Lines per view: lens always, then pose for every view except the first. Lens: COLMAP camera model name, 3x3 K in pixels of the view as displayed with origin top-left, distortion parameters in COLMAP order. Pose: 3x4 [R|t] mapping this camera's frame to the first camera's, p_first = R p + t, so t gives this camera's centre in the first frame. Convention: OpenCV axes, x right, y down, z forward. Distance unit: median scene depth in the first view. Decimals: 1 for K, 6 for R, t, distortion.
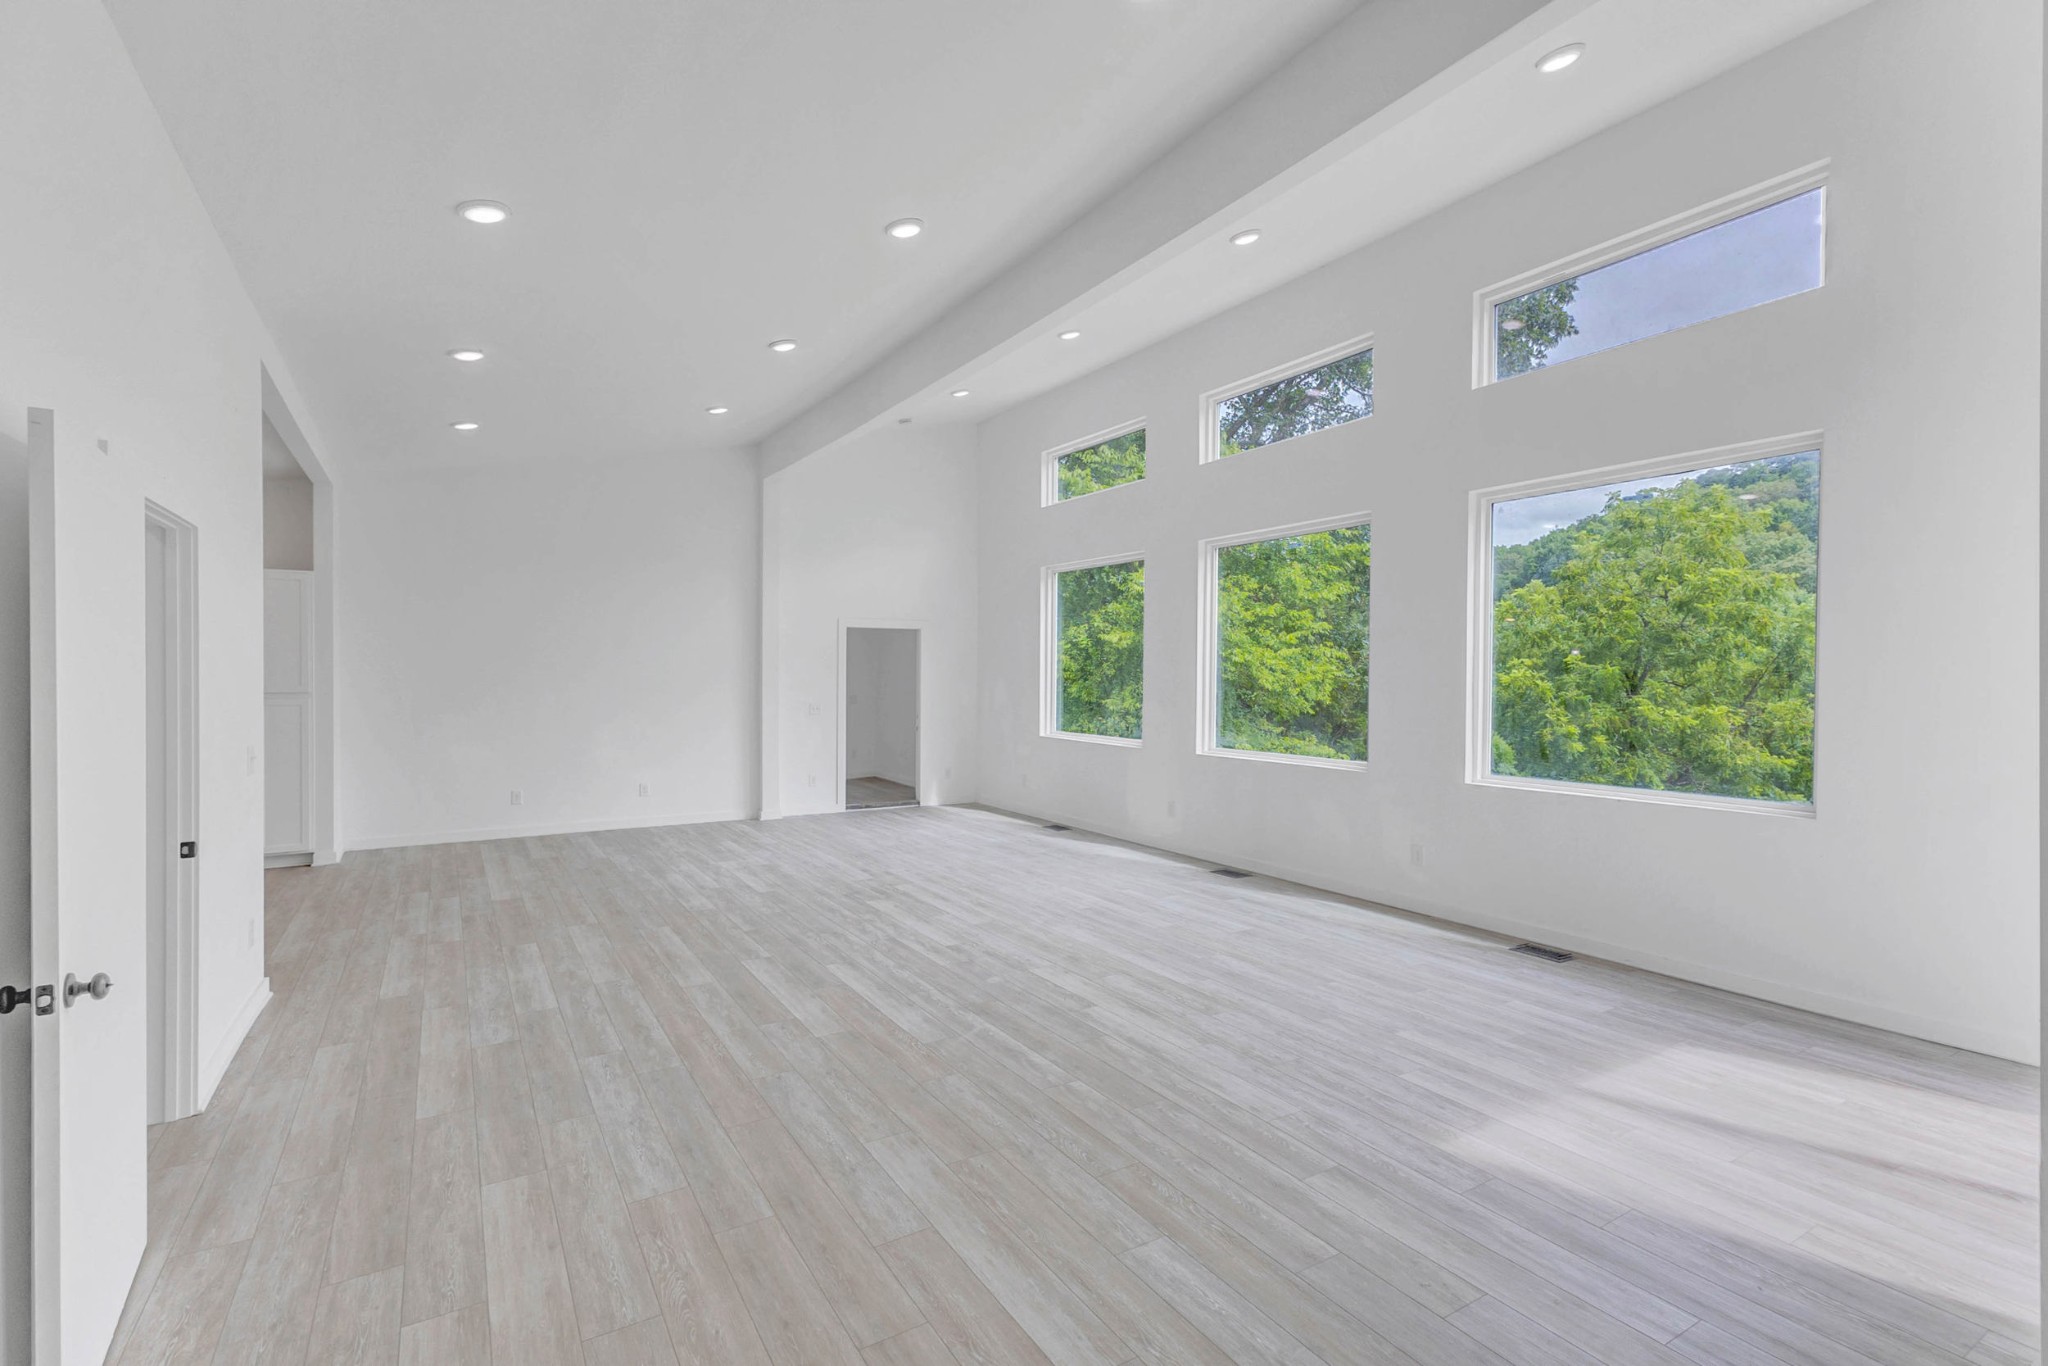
lens RADIAL K [[930.2, 0, 1002.2], [0, 930.2, 681.4], [0, 0, 1]] dist [0.066421, 0.000152]
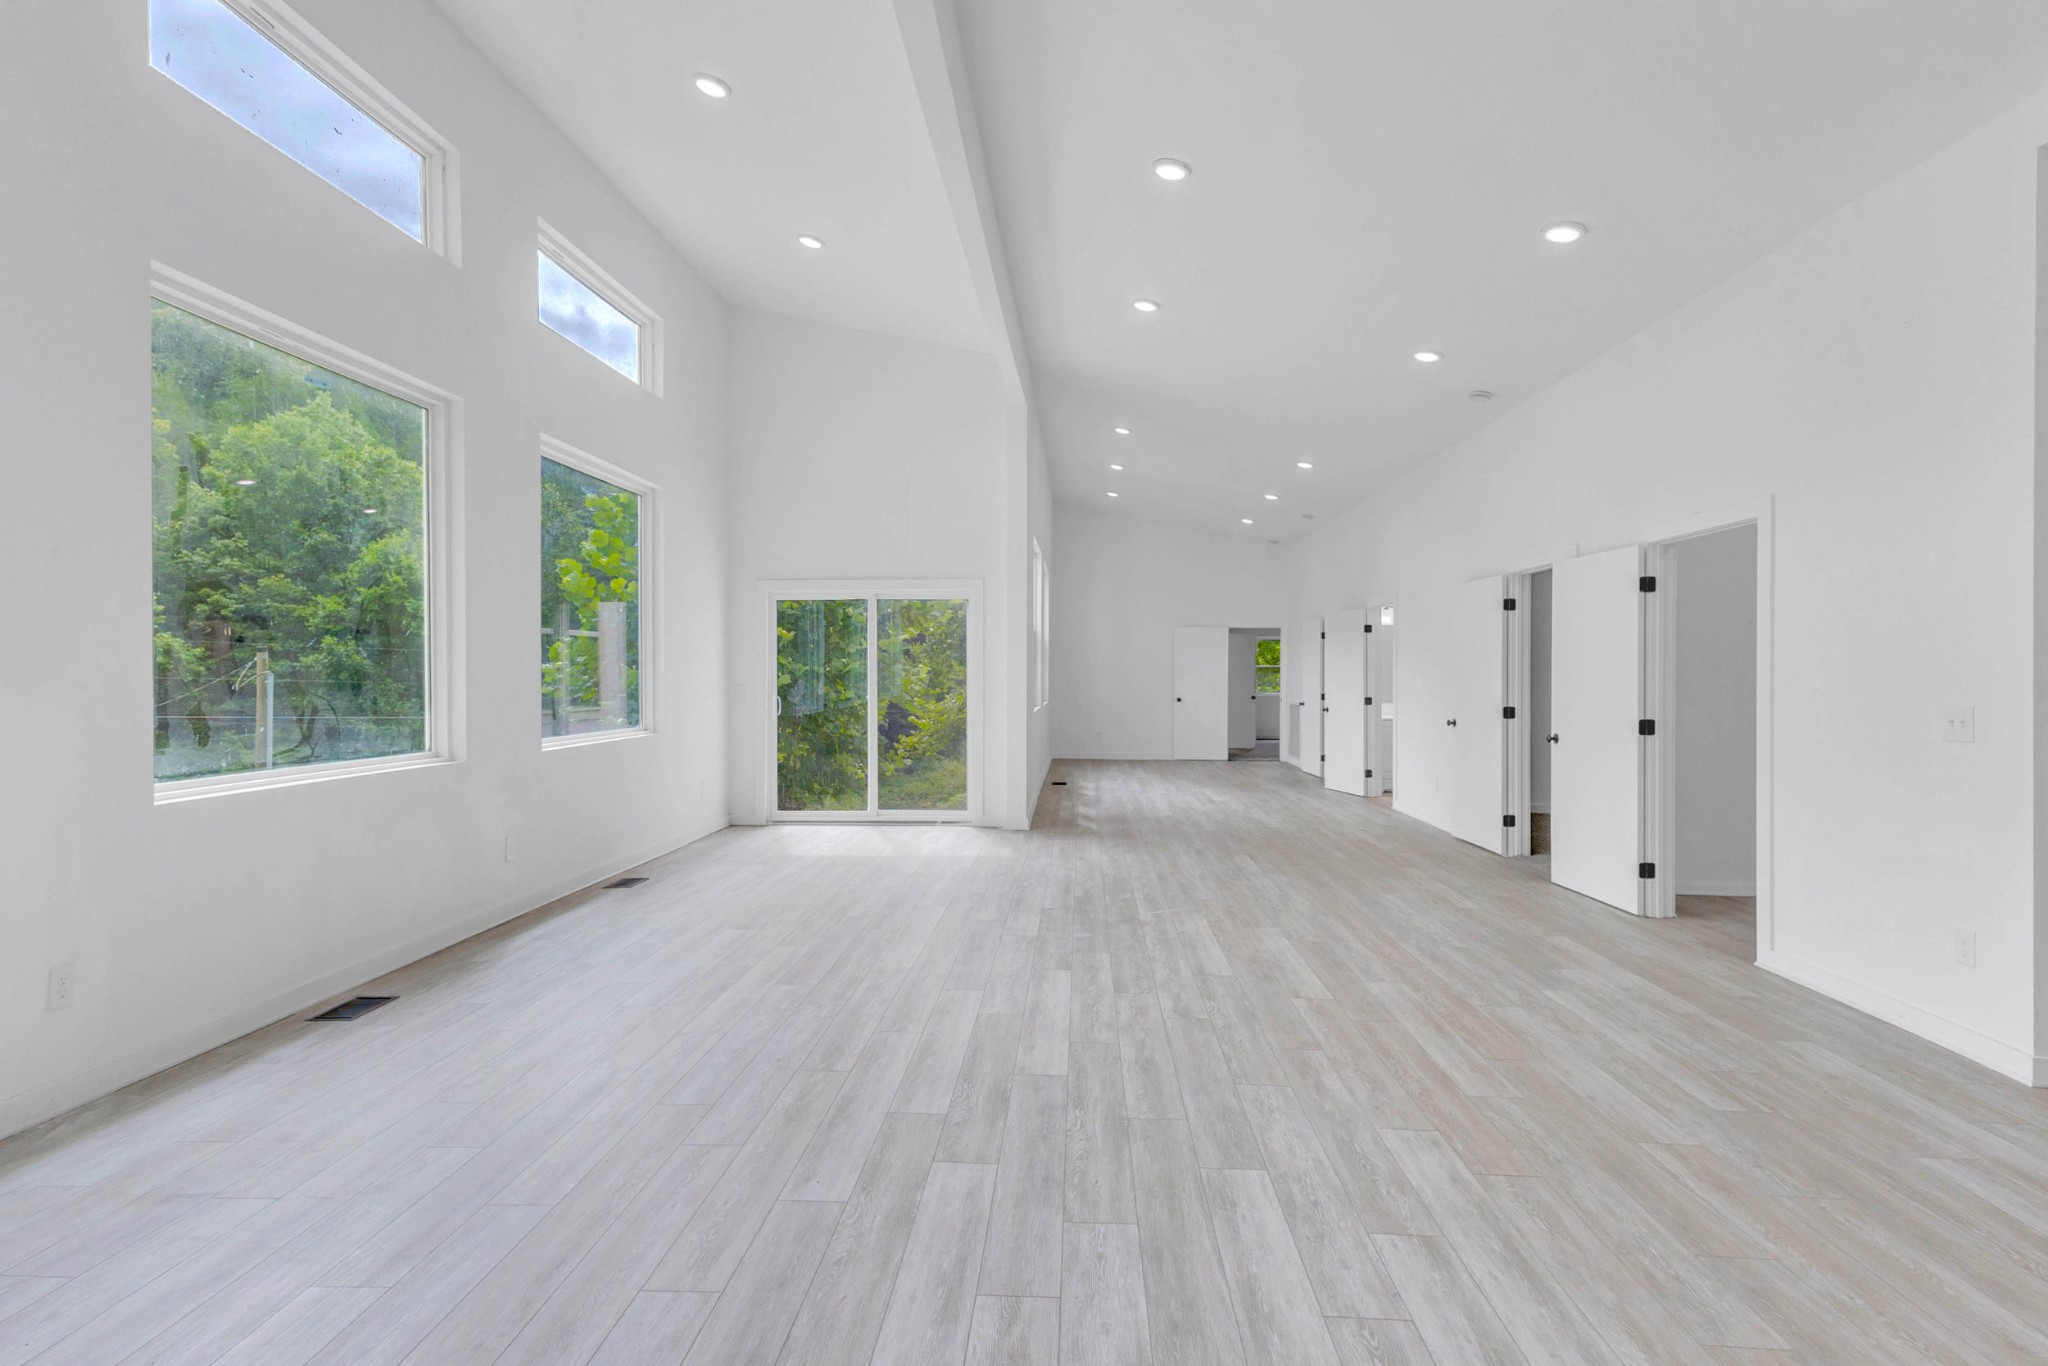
lens RADIAL K [[1049.3, 0, 1024.0], [0, 1049.3, 683.0], [0, 0, 1]] dist [0.027714, -0.000809]
pose [[-0.831671, -0.005976, 0.555237, -0.601765], [0.002128, 0.999900, 0.013949, 0.036562], [-0.555265, 0.012782, -0.831575, 2.048639]]
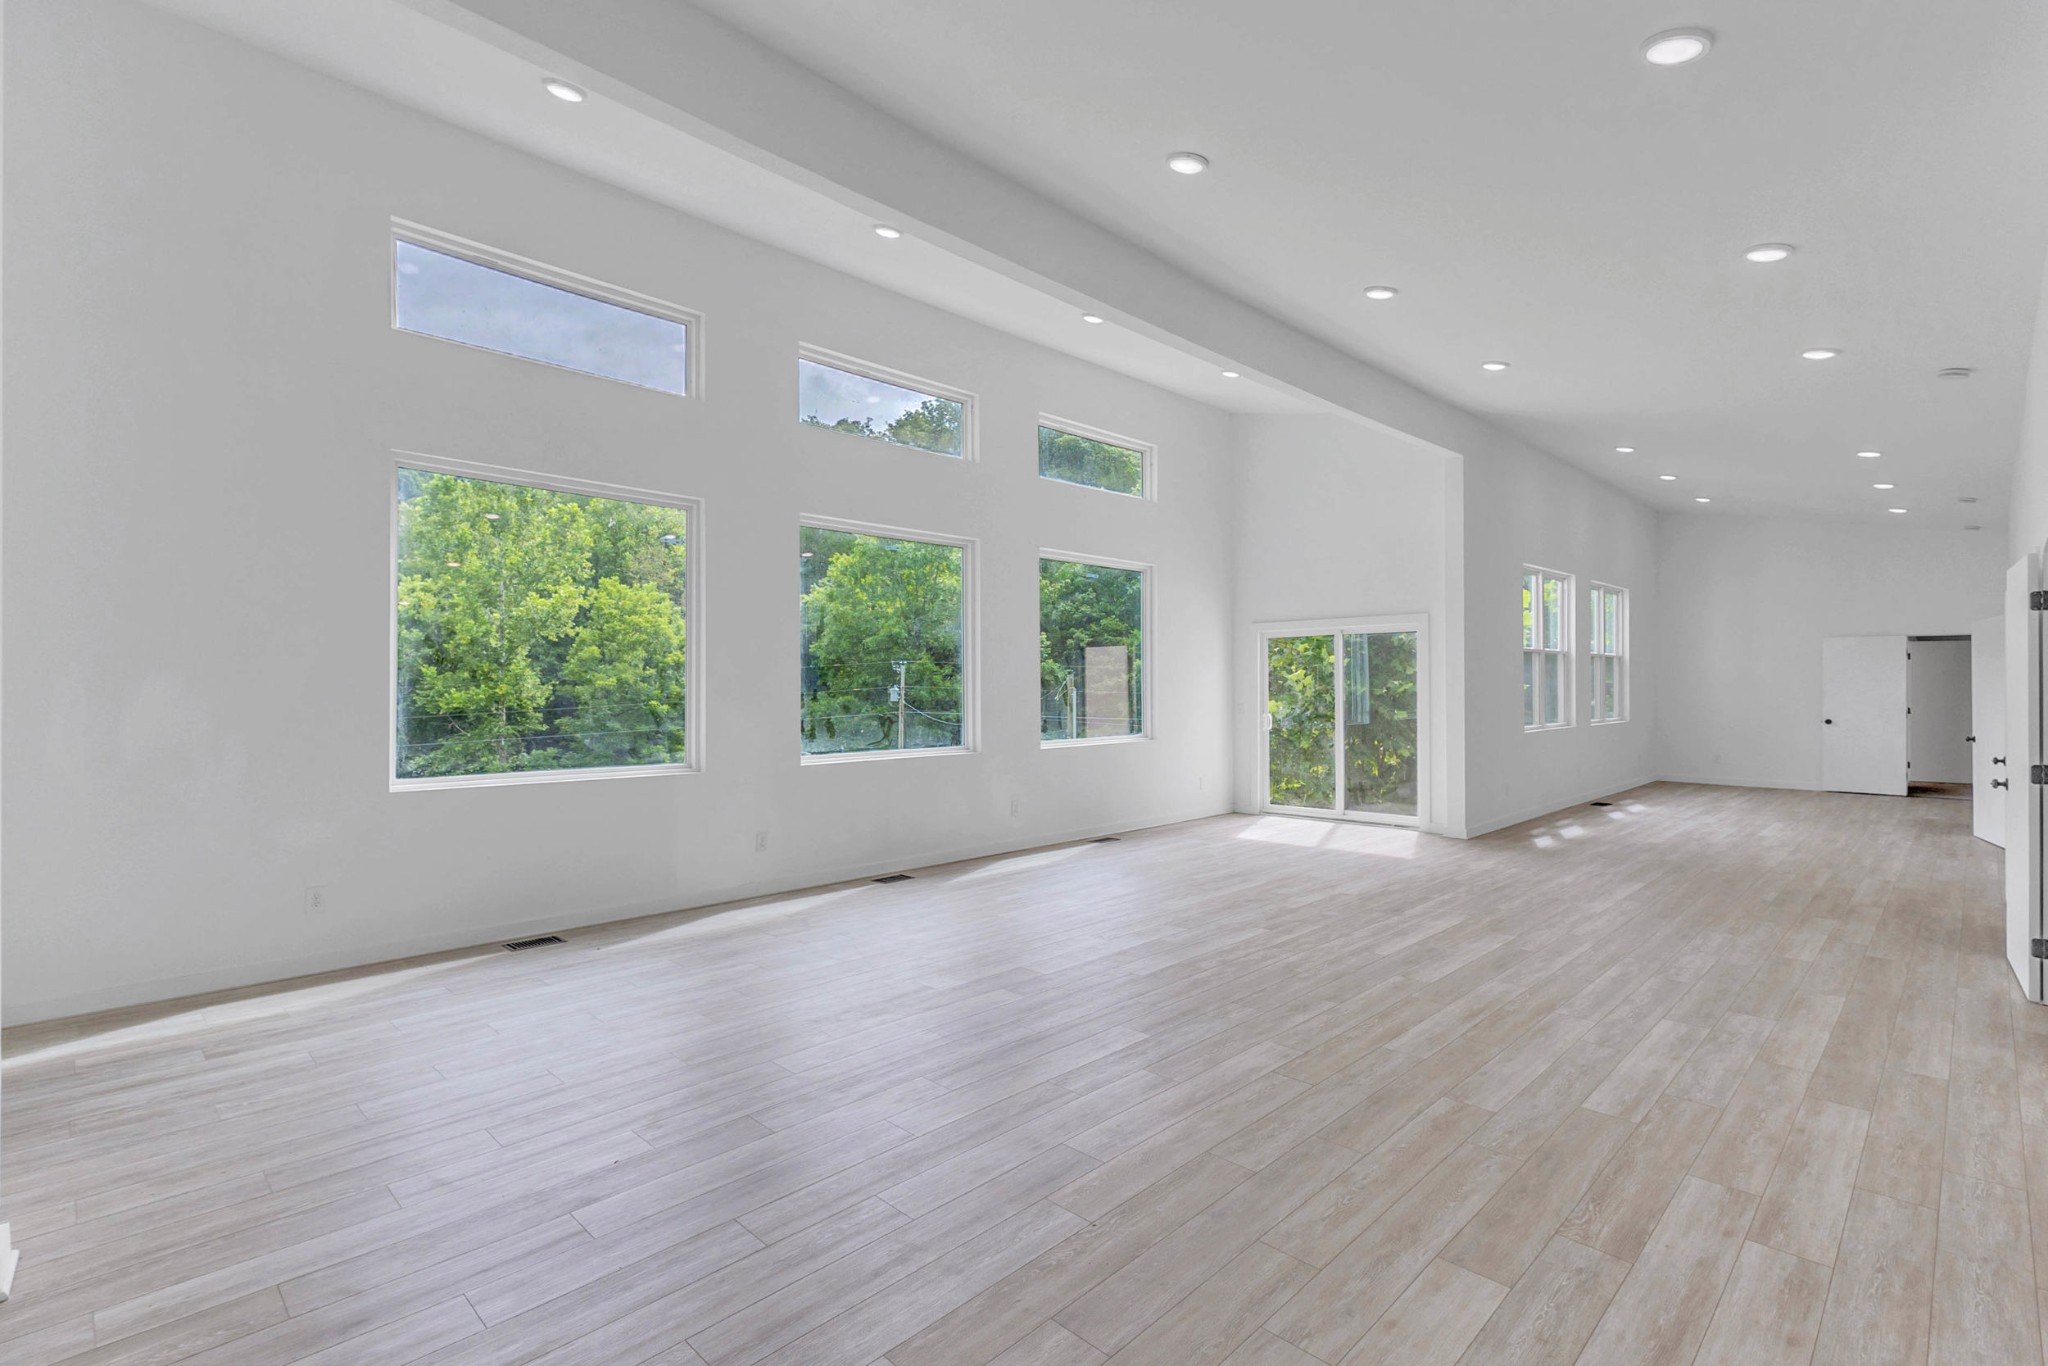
lens RADIAL K [[954.7, 0, 1030.7], [0, 954.7, 666.8], [0, 0, 1]] dist [0.019804, -0.000643]
pose [[-0.259166, 0.020000, 0.965626, -1.189031], [0.010240, 0.999786, -0.017959, 0.011540], [-0.965778, 0.005234, -0.259316, 1.788671]]
